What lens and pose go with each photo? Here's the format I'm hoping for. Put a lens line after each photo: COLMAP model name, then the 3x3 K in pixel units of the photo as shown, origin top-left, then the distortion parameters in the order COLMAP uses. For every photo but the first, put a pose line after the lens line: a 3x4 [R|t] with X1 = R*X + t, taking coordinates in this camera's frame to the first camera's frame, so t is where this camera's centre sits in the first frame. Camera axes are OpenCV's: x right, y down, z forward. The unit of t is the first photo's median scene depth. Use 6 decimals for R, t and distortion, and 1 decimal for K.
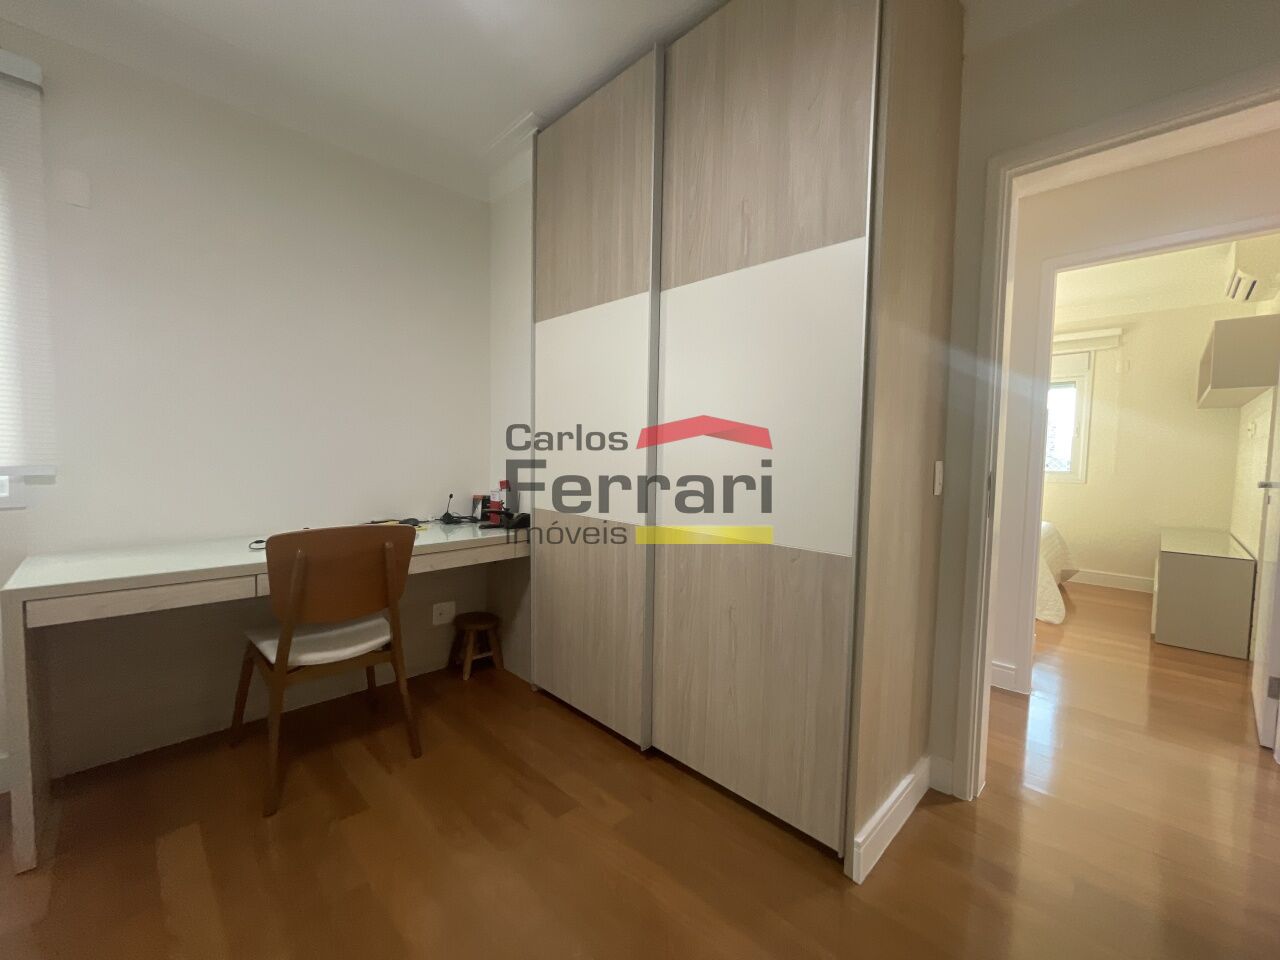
lens RADIAL K [[524.6, 0, 638.4], [0, 524.6, 483.4], [0, 0, 1]] dist [0.001331, -0.000006]
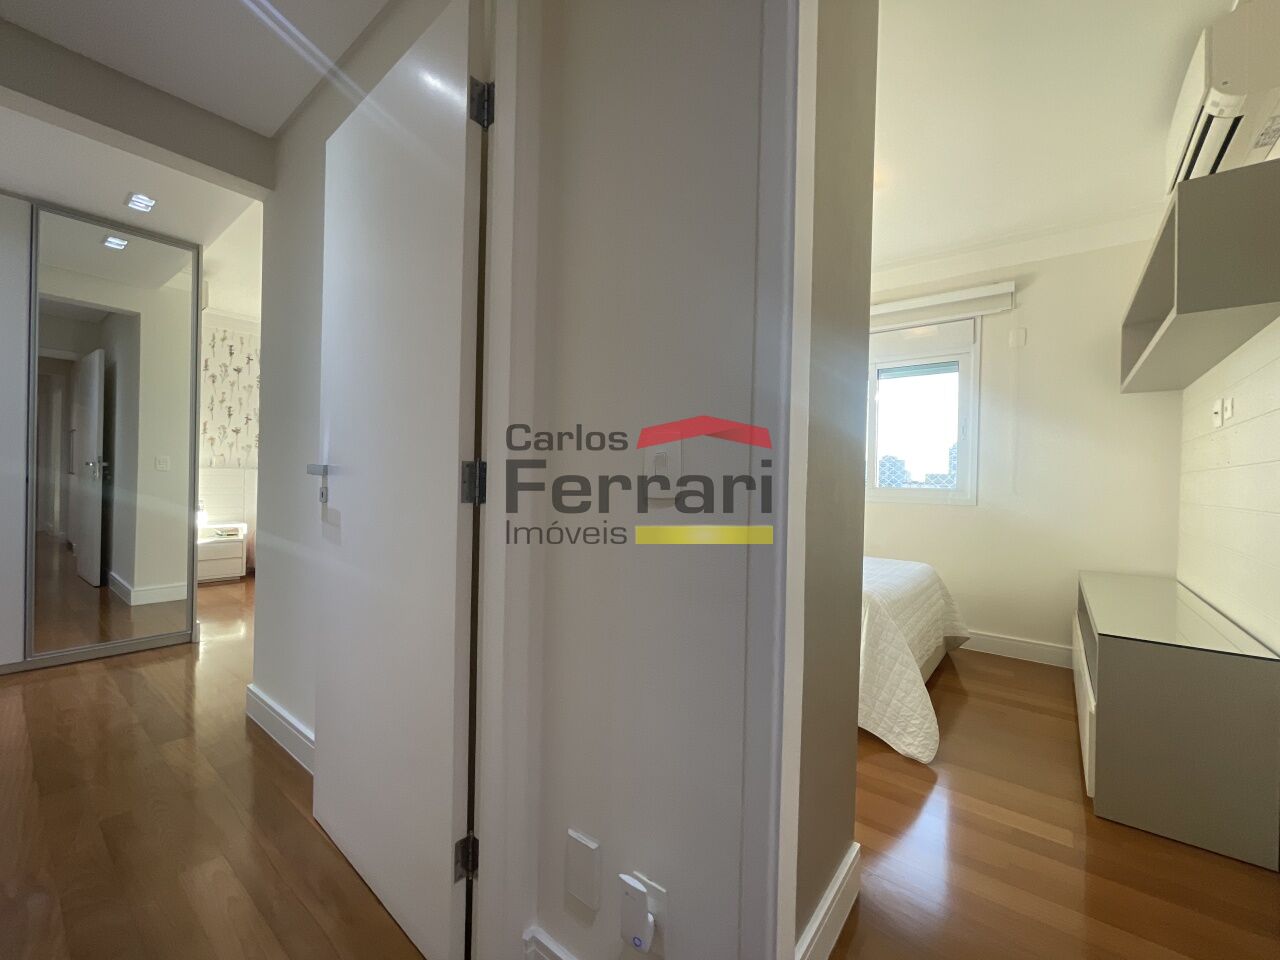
lens RADIAL K [[523.1, 0, 640.5], [0, 523.1, 487.5], [0, 0, 1]] dist [-0.001218, -0.000389]
pose [[0.993458, 0.000749, 0.114198, 0.348844], [0.004282, 0.999031, -0.043796, 0.004286], [-0.114121, 0.043998, 0.992492, 0.381358]]
